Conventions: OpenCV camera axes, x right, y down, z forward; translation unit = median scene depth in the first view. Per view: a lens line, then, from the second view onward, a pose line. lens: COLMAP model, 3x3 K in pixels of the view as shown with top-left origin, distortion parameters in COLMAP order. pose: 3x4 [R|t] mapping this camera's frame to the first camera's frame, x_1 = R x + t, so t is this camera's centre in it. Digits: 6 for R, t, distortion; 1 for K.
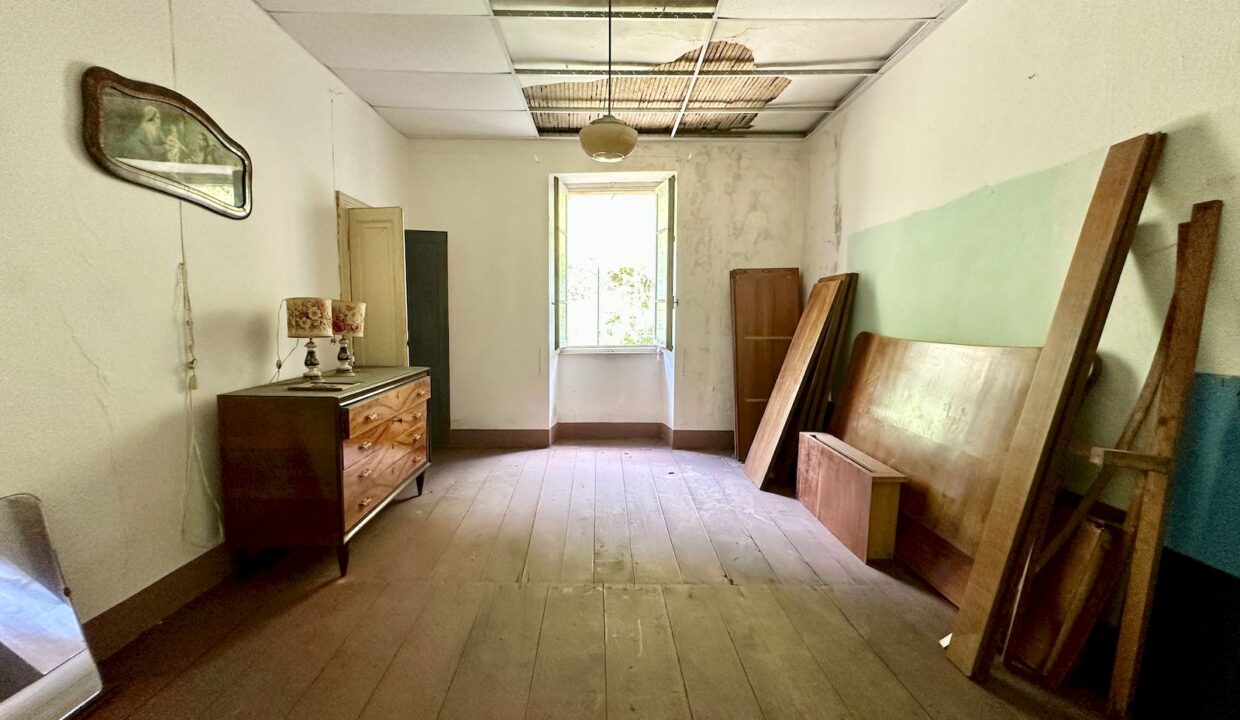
lens RADIAL K [[495.1, 0, 621.4], [0, 495.1, 358.3], [0, 0, 1]] dist [0.000126, 0.000000]
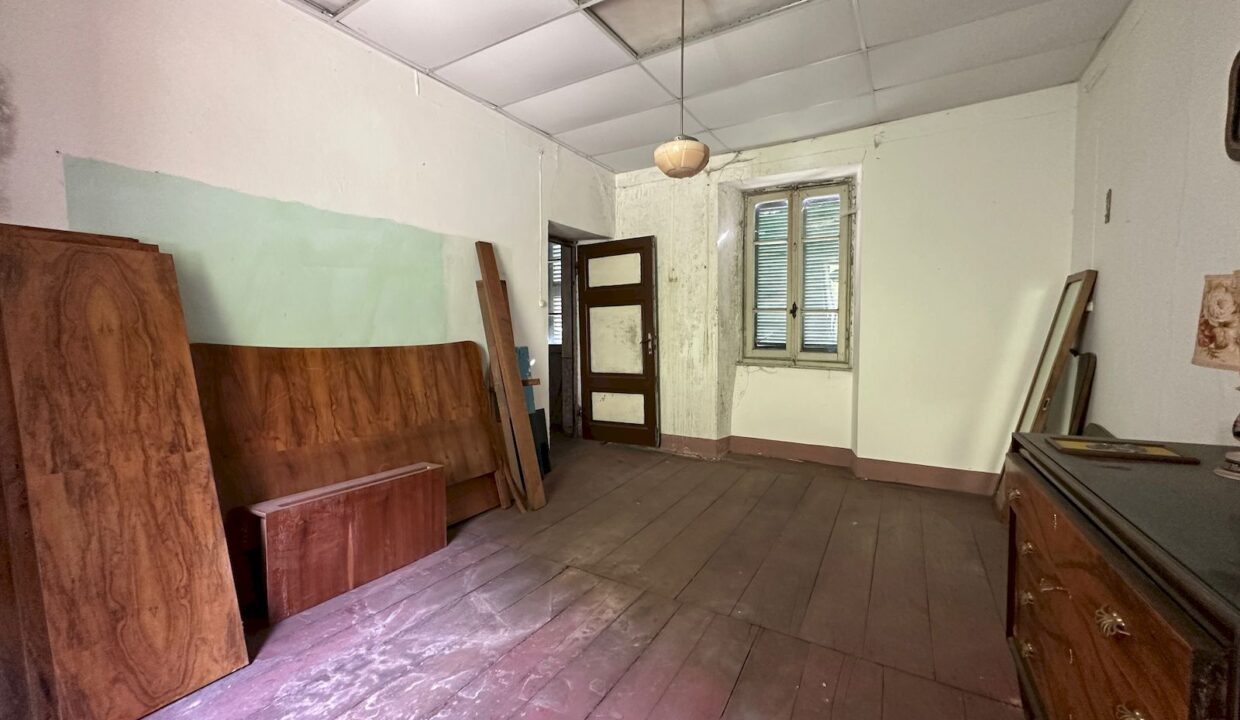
lens RADIAL K [[495.1, 0, 621.4], [0, 495.1, 358.3], [0, 0, 1]] dist [0.000126, 0.000000]
pose [[-0.846115, -0.027588, 0.532286, -0.364757], [0.043601, 0.991730, 0.120709, -0.104841], [-0.531214, 0.125342, -0.837915, 1.470882]]
